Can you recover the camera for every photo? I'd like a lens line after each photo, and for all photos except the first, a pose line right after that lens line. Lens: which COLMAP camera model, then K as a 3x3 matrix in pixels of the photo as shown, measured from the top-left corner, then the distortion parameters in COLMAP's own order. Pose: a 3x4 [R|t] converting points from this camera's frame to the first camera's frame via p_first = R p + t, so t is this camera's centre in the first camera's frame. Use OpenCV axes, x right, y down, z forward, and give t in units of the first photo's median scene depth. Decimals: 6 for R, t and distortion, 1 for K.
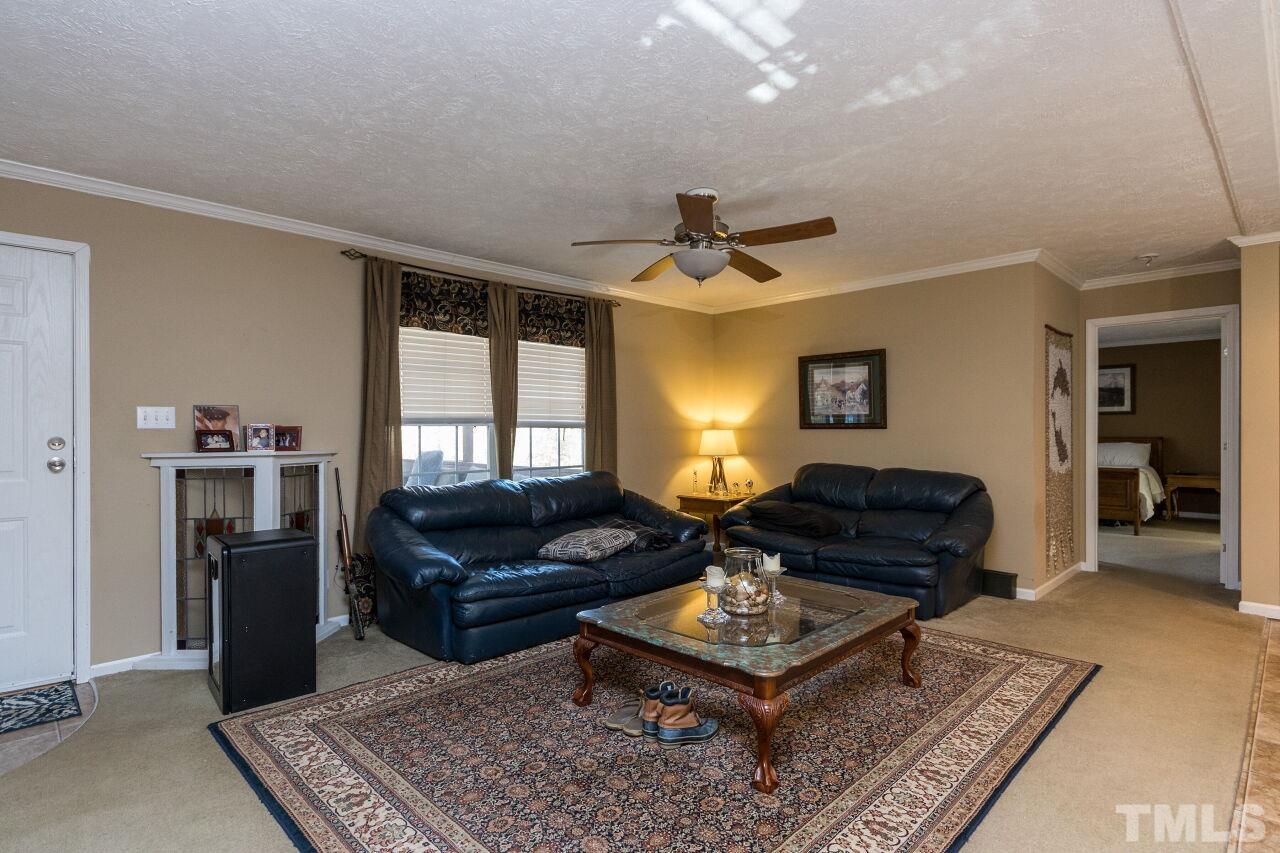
lens RADIAL K [[654.0, 0, 640.0], [0, 654.0, 426.5], [0, 0, 1]] dist [0.003739, -0.000450]
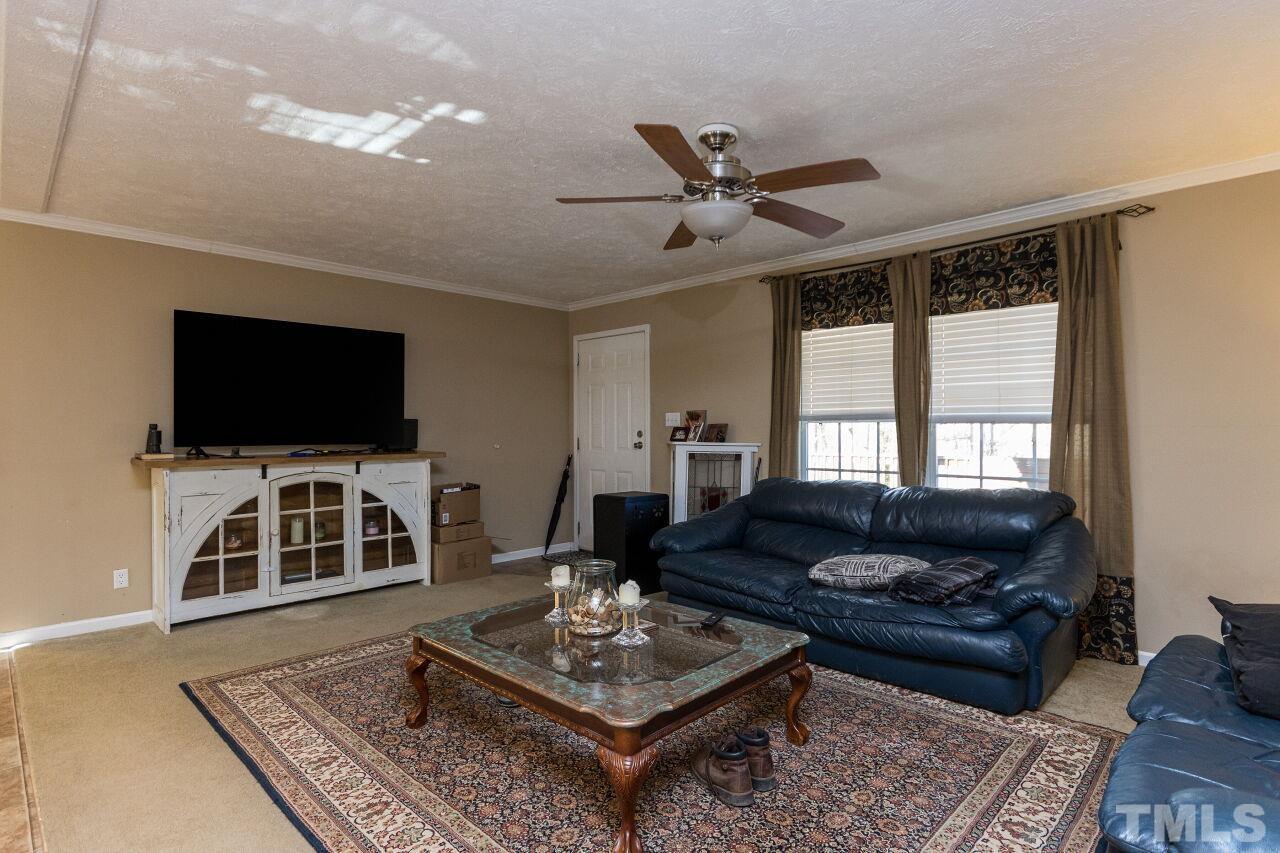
lens RADIAL K [[648.4, 0, 640.0], [0, 648.4, 426.5], [0, 0, 1]] dist [0.015324, 0.000089]
pose [[0.011768, 0.003295, -0.999925, 0.654562], [0.010114, 0.999943, 0.003414, -0.001026], [0.999880, -0.010153, 0.011734, 0.655890]]
